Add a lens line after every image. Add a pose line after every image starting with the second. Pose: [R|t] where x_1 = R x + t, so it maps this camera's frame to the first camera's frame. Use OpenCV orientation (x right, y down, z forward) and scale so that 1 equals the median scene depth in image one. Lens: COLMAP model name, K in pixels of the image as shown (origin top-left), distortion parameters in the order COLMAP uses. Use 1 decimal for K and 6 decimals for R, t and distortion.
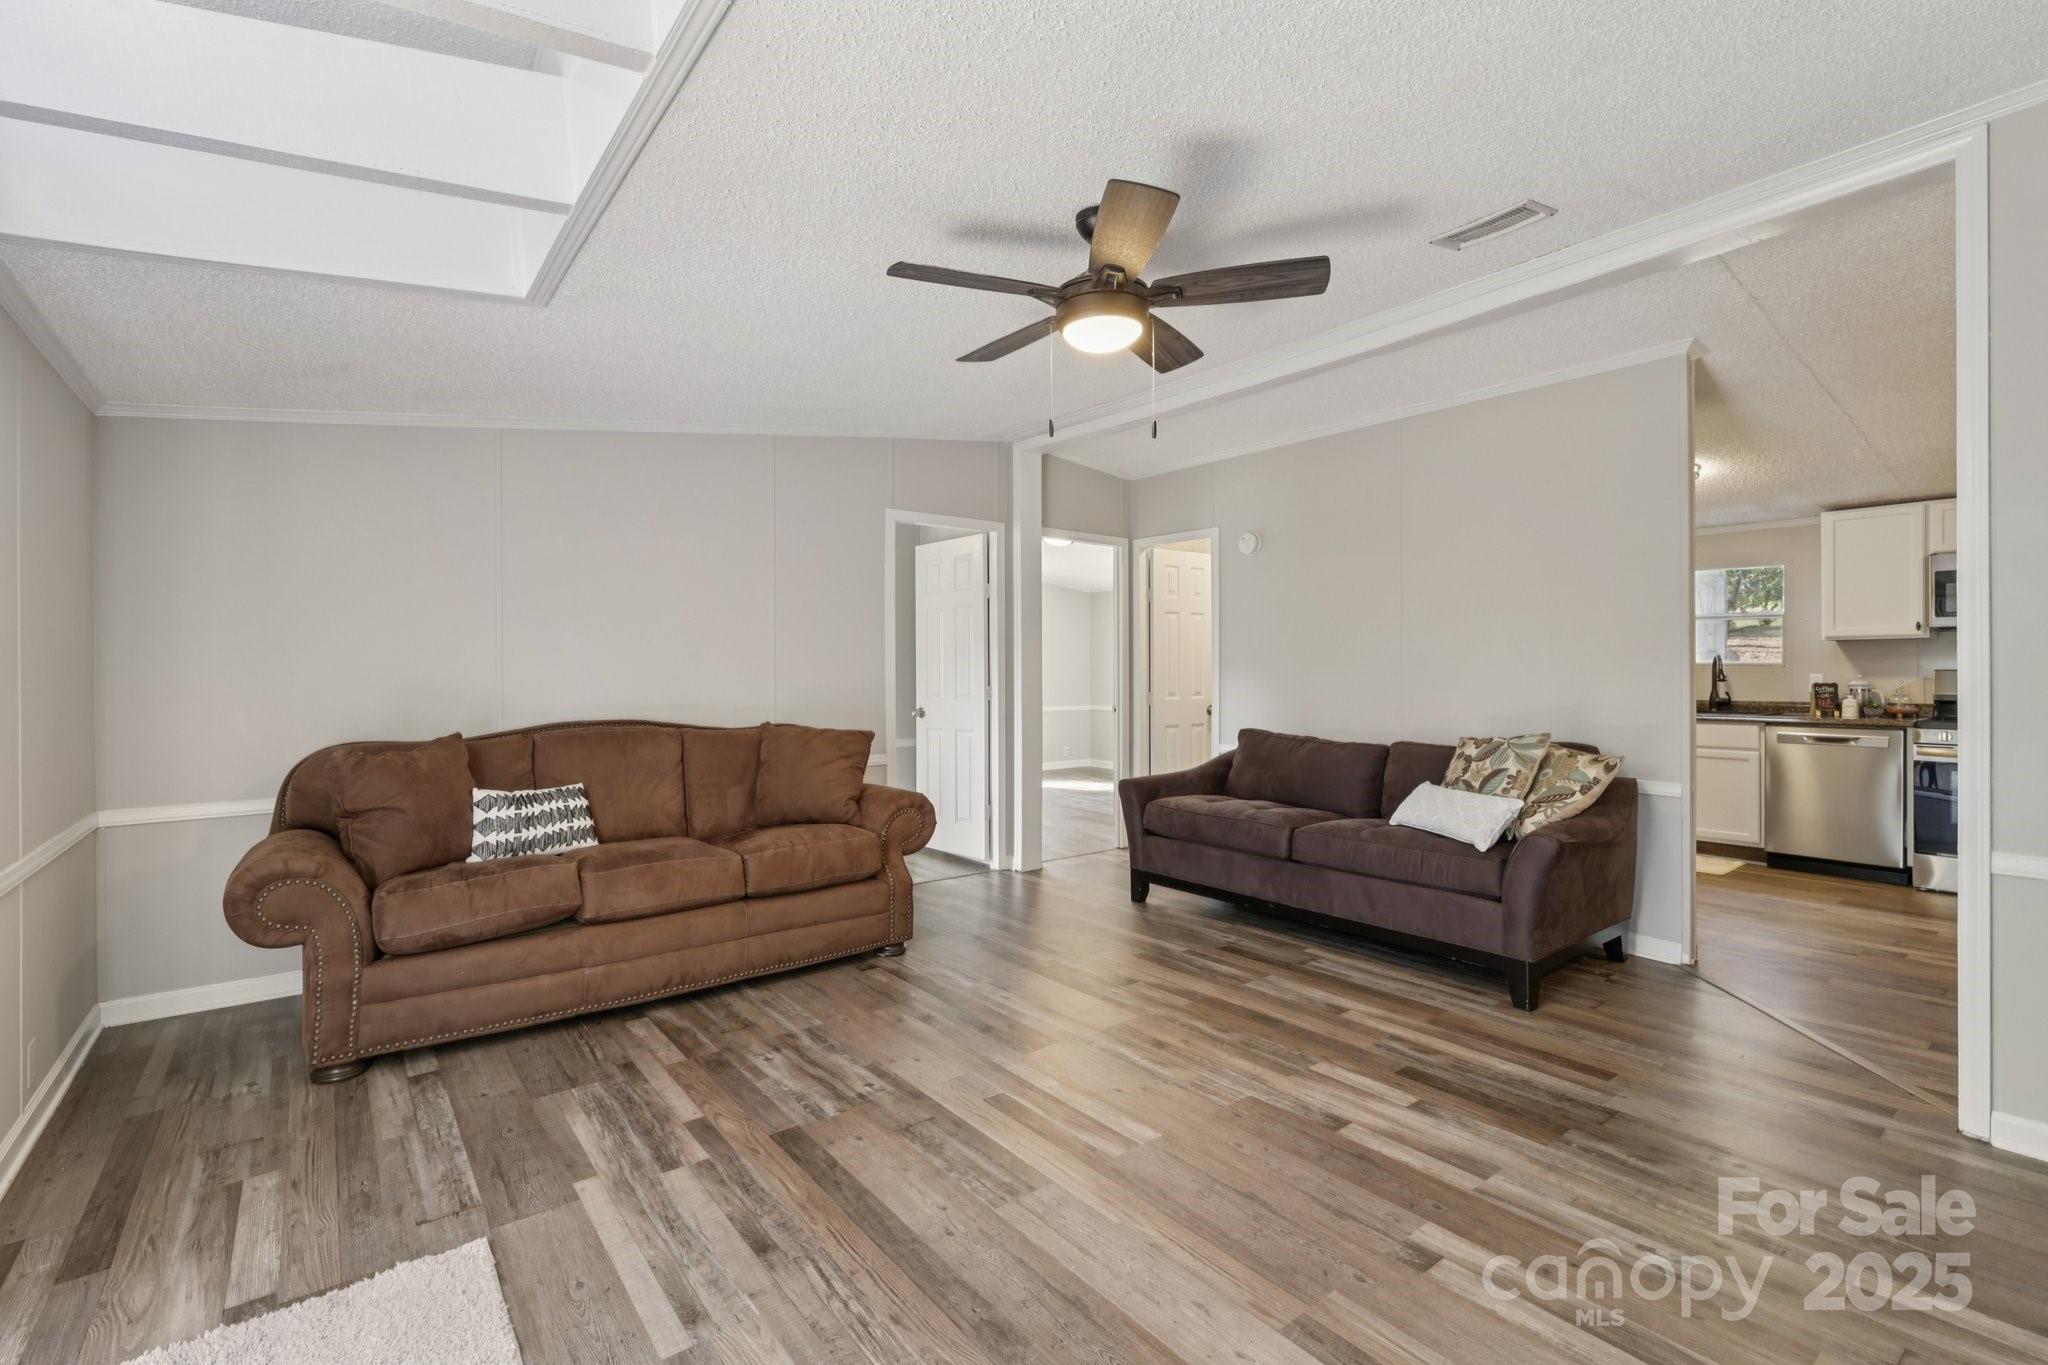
lens RADIAL K [[906.3, 0, 1015.0], [0, 906.3, 670.1], [0, 0, 1]] dist [0.001942, 0.000360]
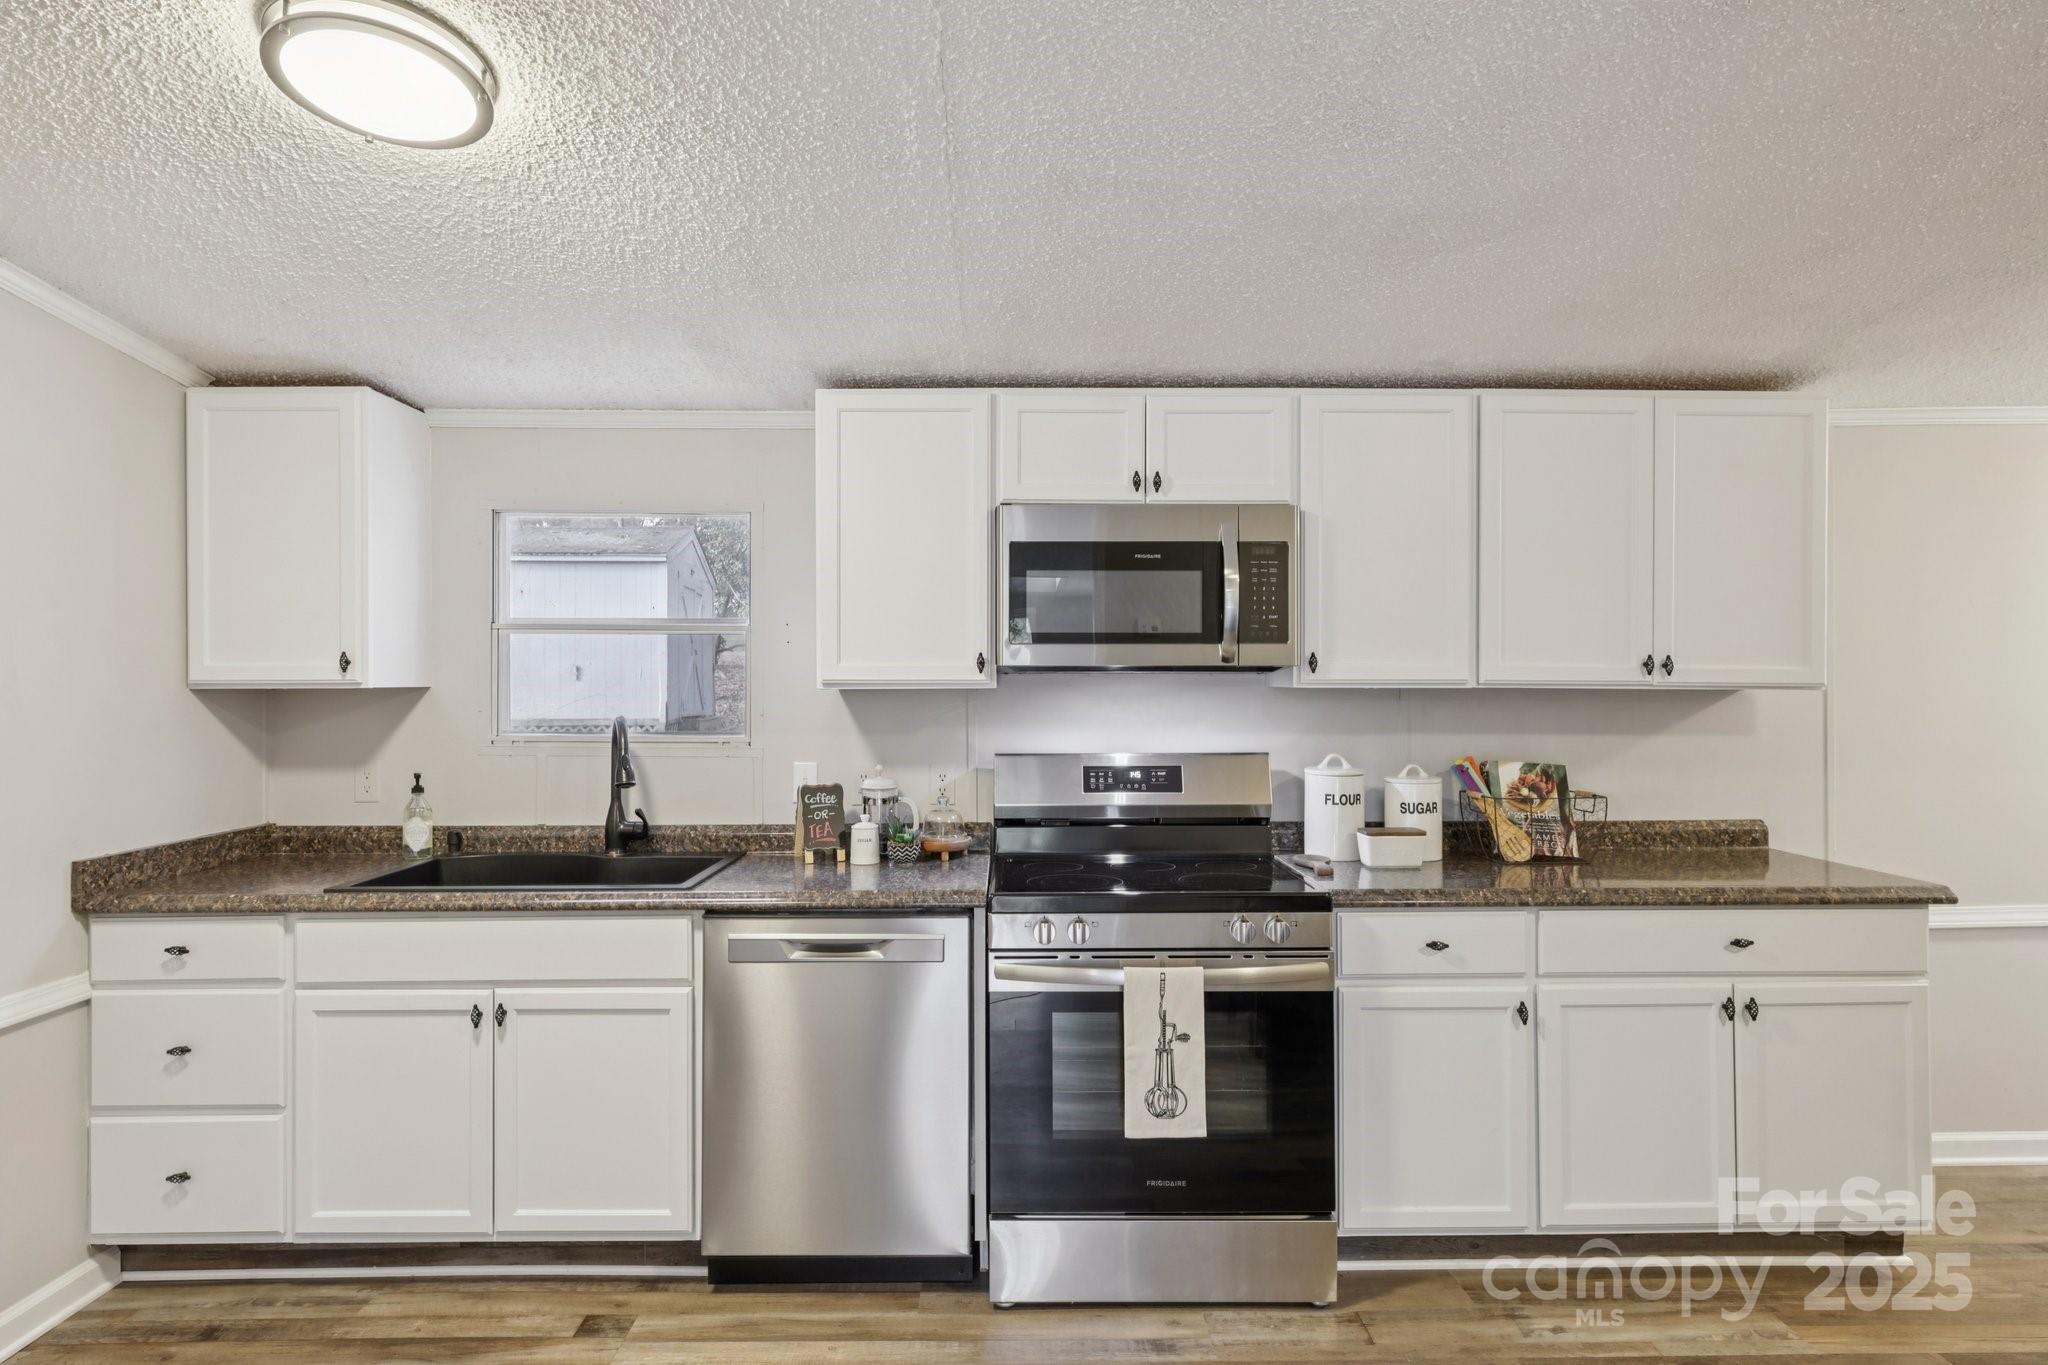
lens RADIAL K [[1093.7, 0, 1024.0], [0, 1093.7, 682.5], [0, 0, 1]] dist [0.001242, 0.000275]
pose [[0.601791, 0.005462, 0.798635, 1.014183], [-0.000707, 0.999980, -0.006306, -0.062597], [-0.798653, 0.003231, 0.601783, 1.157923]]
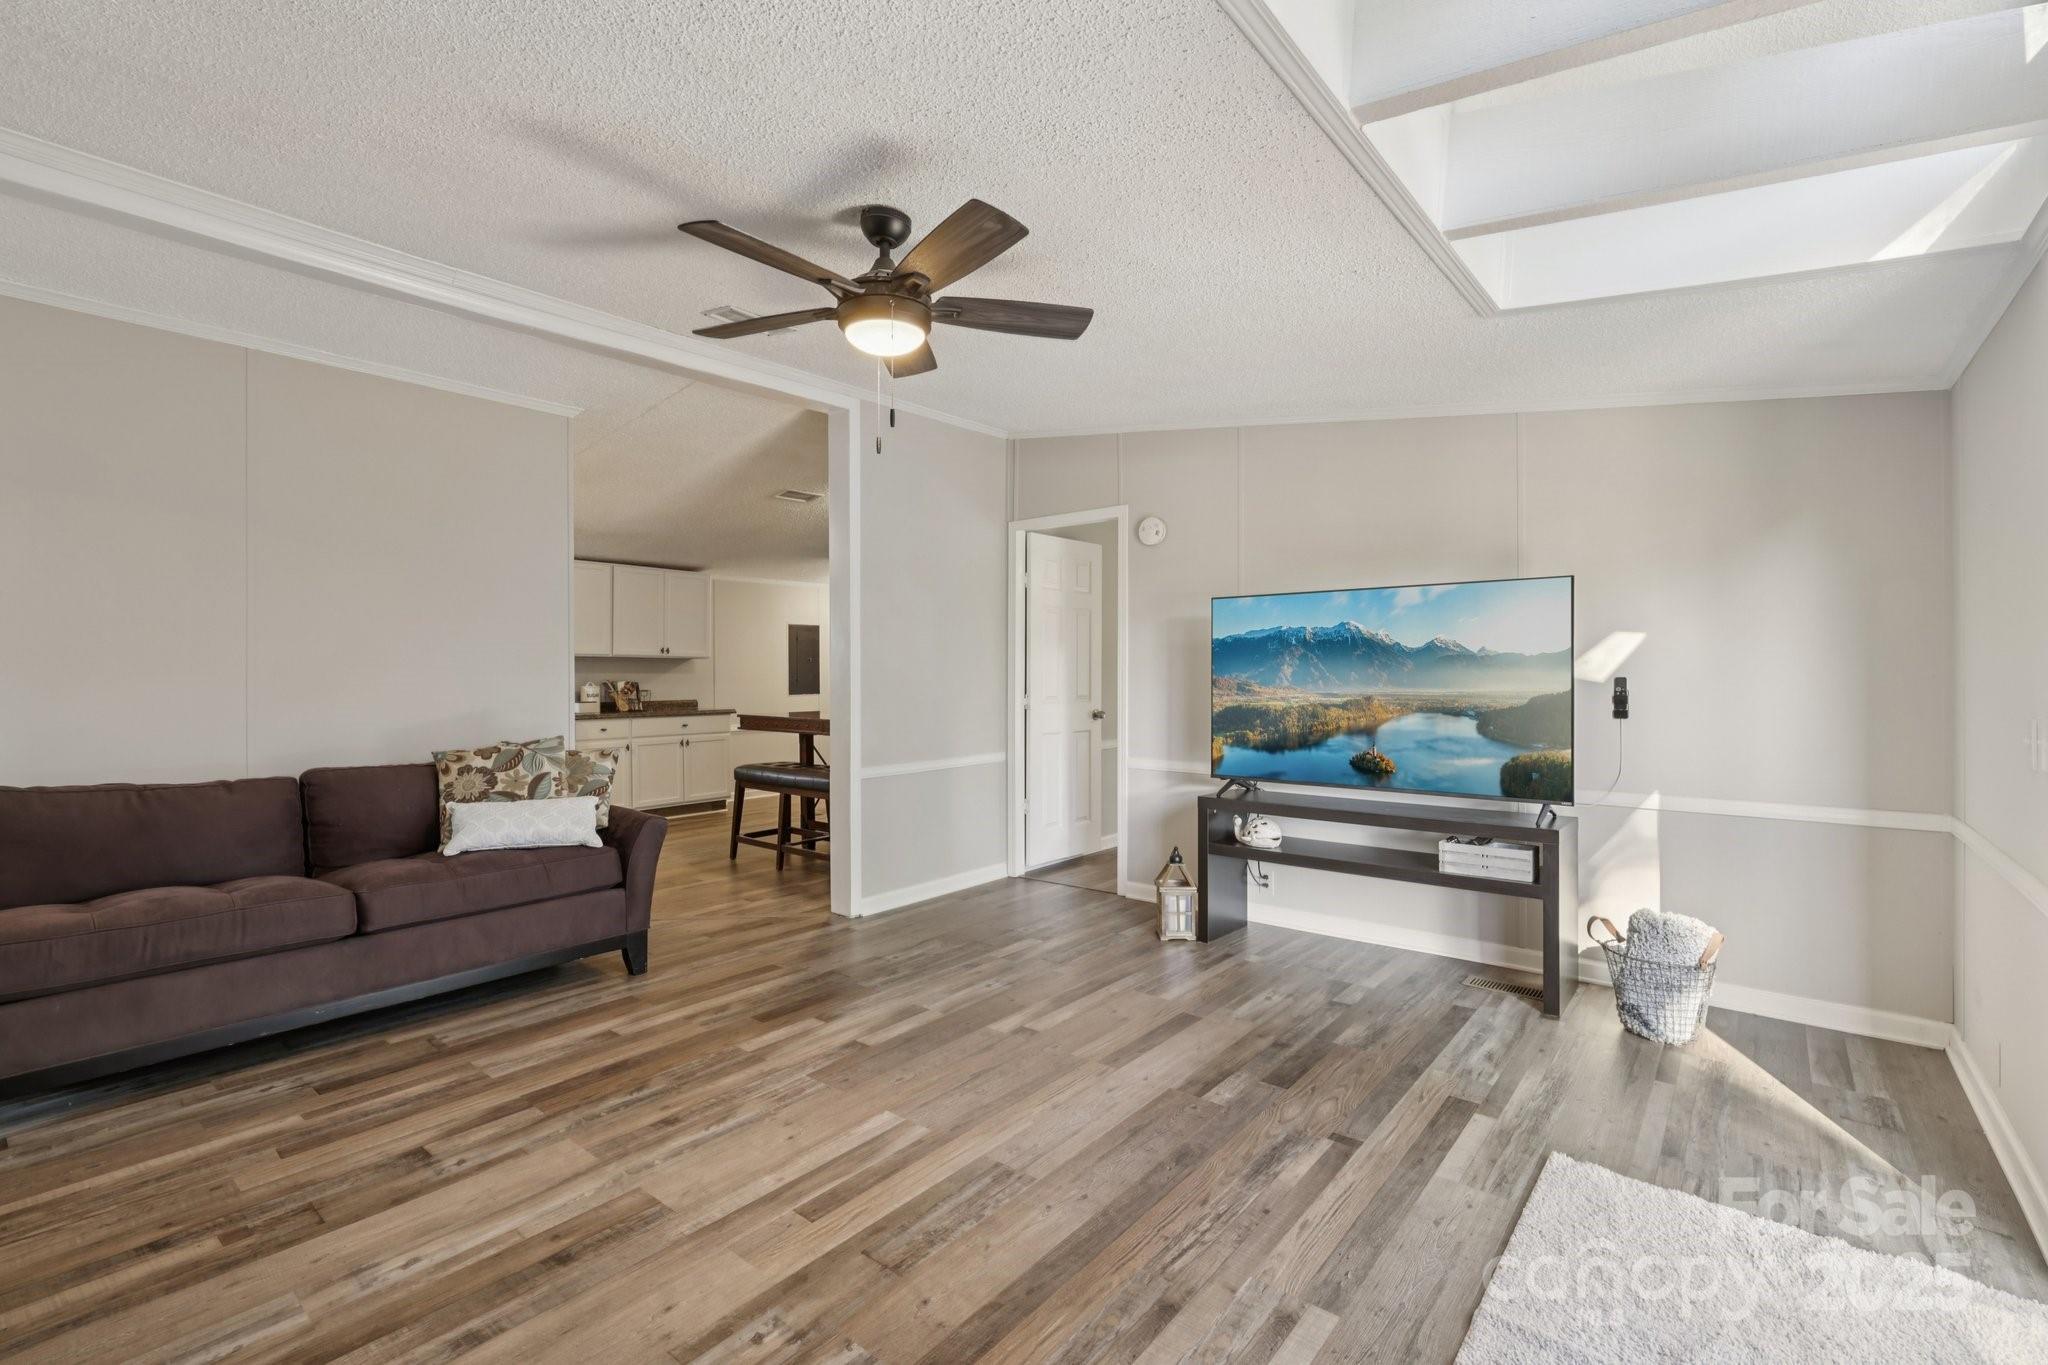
lens RADIAL K [[906.3, 0, 1015.0], [0, 906.3, 670.1], [0, 0, 1]] dist [0.001942, 0.000360]
pose [[-0.219417, 0.010593, 0.975574, -0.733284], [0.004925, 0.999940, -0.009750, 0.004929], [-0.975619, 0.002666, -0.219456, 0.869752]]
